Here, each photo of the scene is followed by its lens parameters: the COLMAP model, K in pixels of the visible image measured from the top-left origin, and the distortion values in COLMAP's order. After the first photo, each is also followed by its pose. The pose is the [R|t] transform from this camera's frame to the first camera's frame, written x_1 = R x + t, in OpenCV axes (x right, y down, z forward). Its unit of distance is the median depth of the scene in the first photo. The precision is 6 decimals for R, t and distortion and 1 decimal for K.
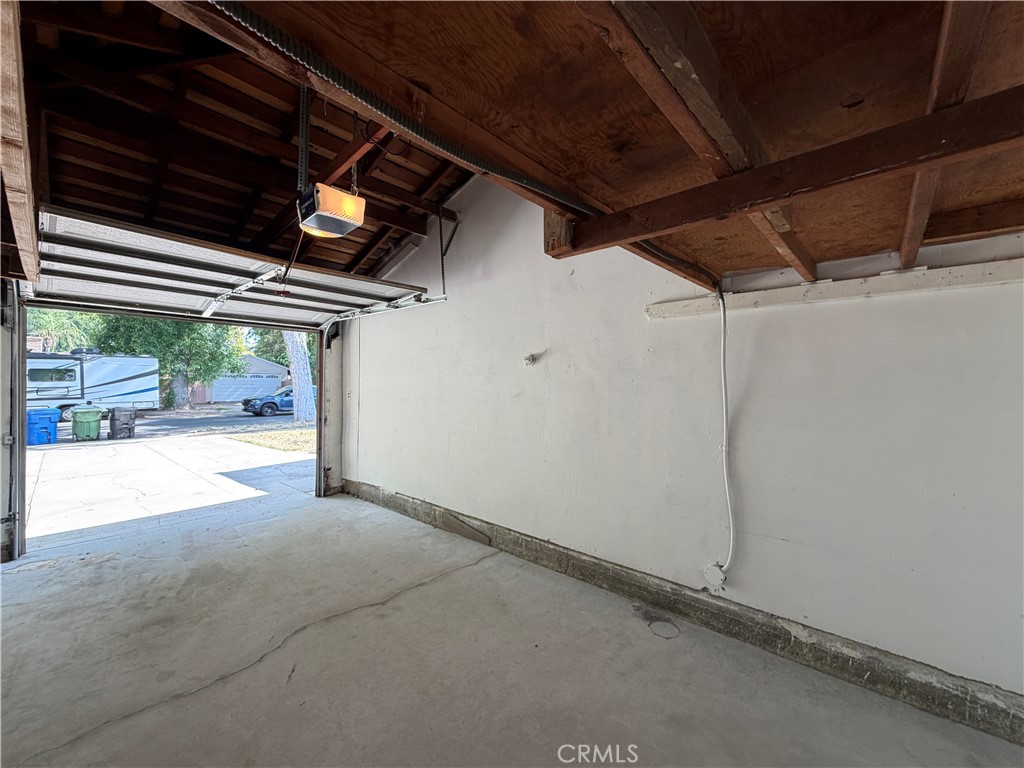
lens RADIAL K [[408.7, 0, 513.9], [0, 408.7, 384.3], [0, 0, 1]] dist [0.001763, -0.000243]
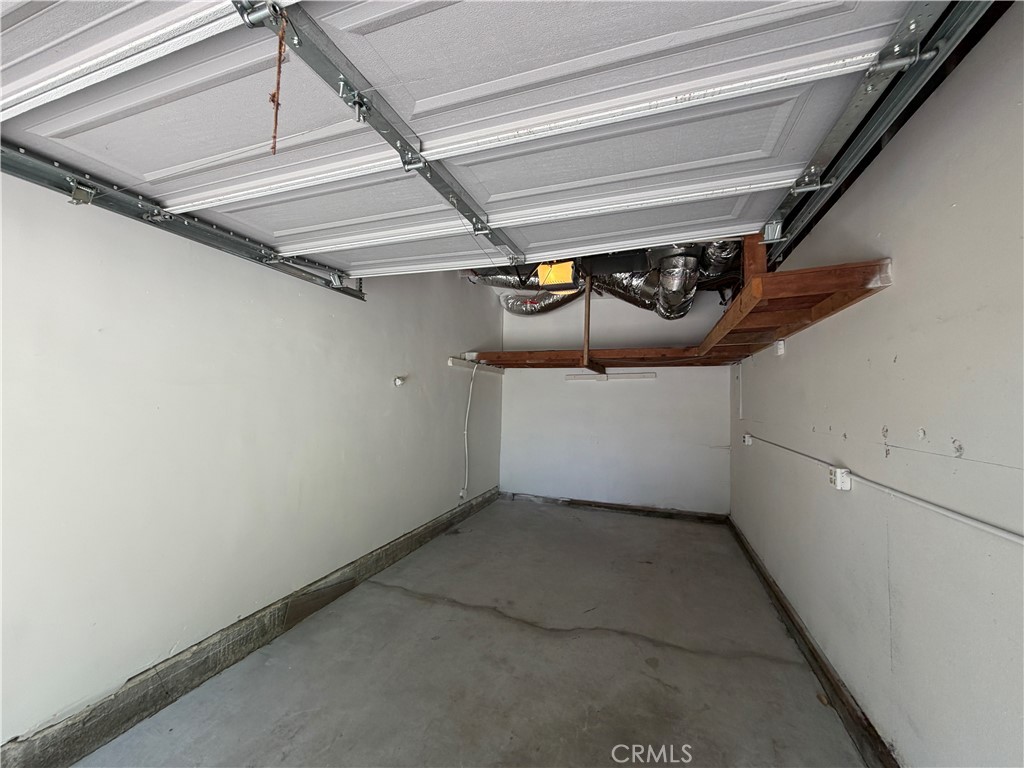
lens RADIAL K [[408.7, 0, 514.3], [0, 408.7, 384.2], [0, 0, 1]] dist [0.001763, -0.000243]
pose [[-0.382468, 0.031428, 0.923434, -1.144934], [-0.008119, 0.999268, -0.037371, -0.011255], [-0.923933, -0.021790, -0.381933, 1.162037]]
